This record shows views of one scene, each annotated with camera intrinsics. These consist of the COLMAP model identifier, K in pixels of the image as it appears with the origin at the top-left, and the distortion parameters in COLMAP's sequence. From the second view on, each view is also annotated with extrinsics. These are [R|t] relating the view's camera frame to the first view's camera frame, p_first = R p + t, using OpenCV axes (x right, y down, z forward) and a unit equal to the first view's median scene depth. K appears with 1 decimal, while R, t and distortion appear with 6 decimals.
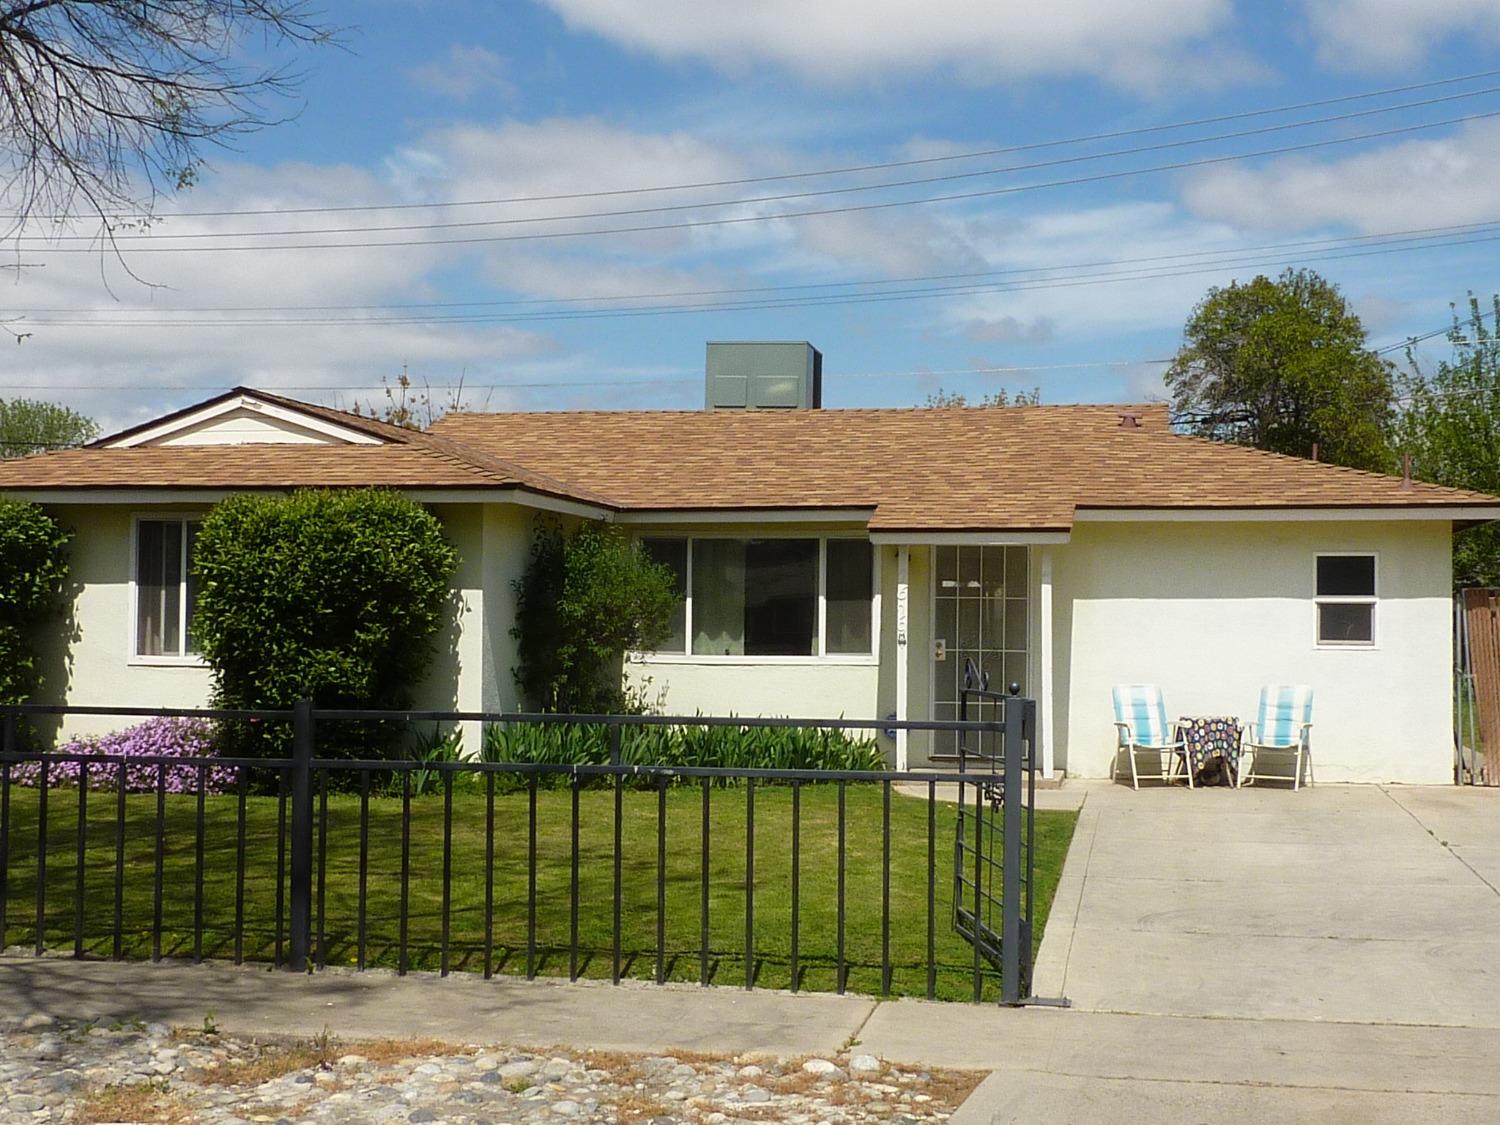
lens RADIAL K [[2113.9, 0, 750.0], [0, 2113.9, 562.5], [0, 0, 1]] dist [-0.012194, -0.030999]
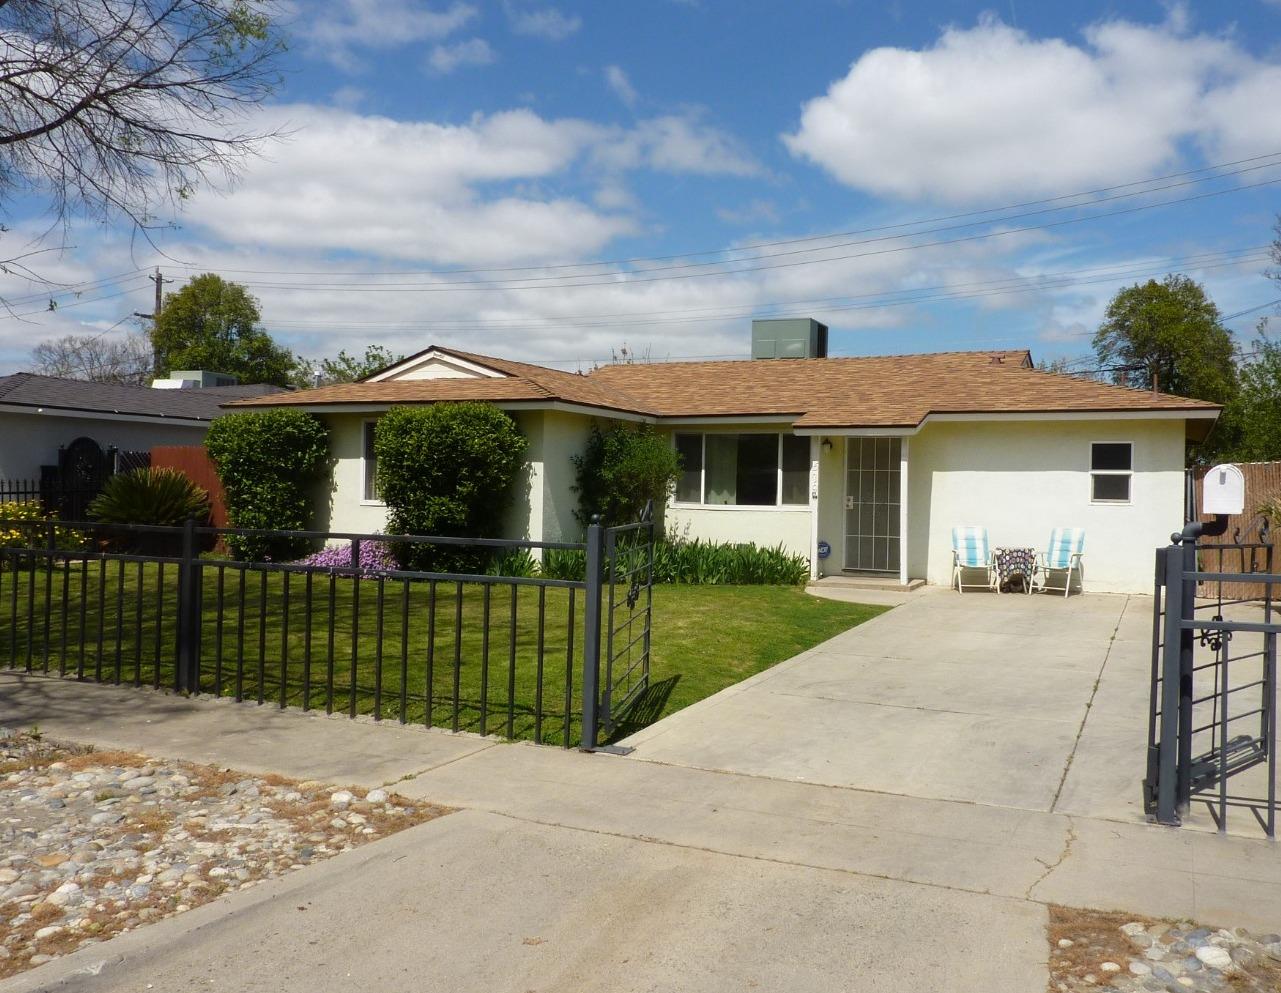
lens RADIAL K [[1115.0, 0, 681.9], [0, 1115.0, 492.2], [0, 0, 1]] dist [-0.000093, -0.136312]
pose [[0.972867, 0.009416, -0.231175, 0.169296], [-0.003092, 0.999611, 0.027702, 0.010873], [0.231346, -0.026235, 0.972518, 0.155663]]
